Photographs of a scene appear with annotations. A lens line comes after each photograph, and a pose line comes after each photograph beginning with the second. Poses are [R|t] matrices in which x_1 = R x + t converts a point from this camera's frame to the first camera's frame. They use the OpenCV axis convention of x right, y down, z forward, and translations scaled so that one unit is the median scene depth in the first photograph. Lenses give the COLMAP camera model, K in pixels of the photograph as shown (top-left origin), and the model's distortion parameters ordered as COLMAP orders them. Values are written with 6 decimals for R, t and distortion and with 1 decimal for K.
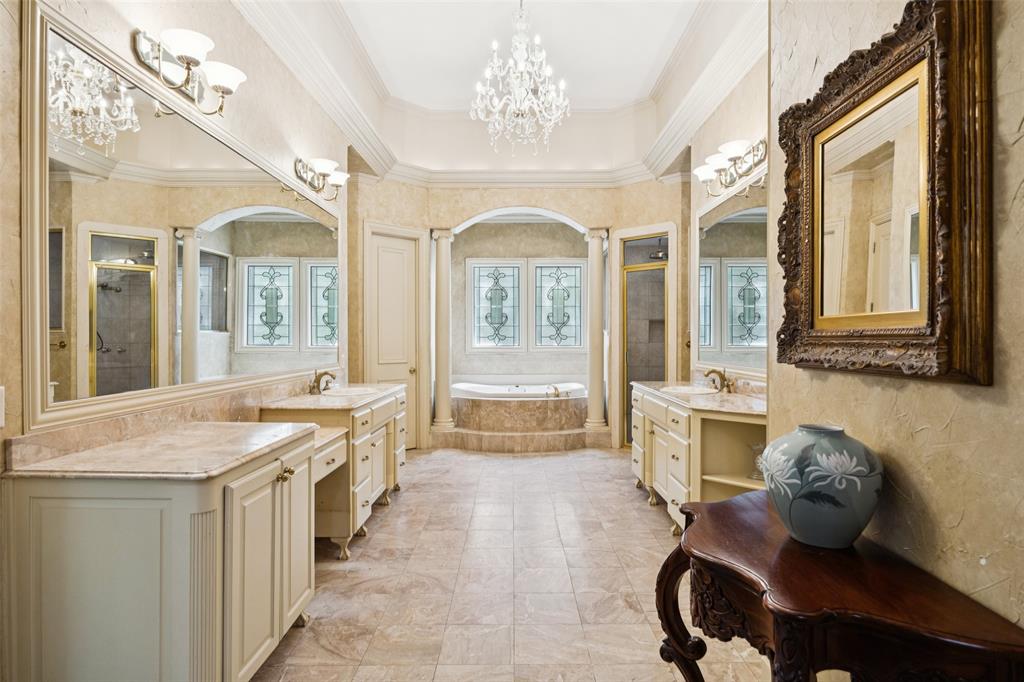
lens RADIAL K [[553.3, 0, 513.5], [0, 553.3, 339.7], [0, 0, 1]] dist [0.001493, 0.000153]
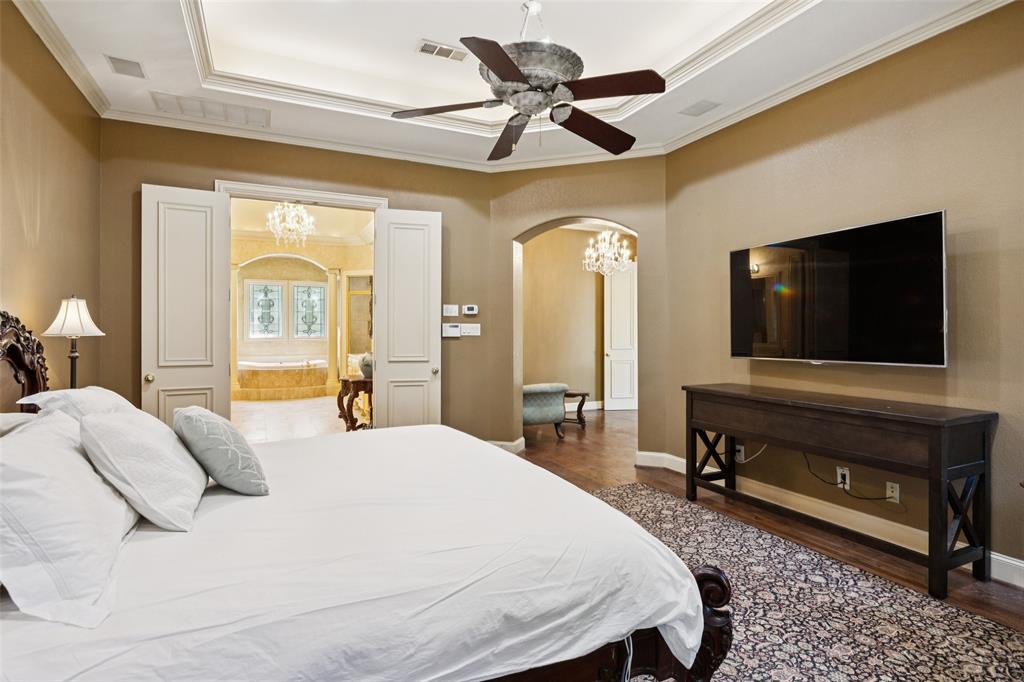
lens RADIAL K [[553.3, 0, 511.4], [0, 553.3, 334.0], [0, 0, 1]] dist [0.001493, 0.000153]
pose [[0.908036, -0.001330, 0.418890, -0.057405], [-0.000413, 0.999992, 0.004071, -0.003432], [-0.418892, -0.003869, 0.908028, -0.683543]]
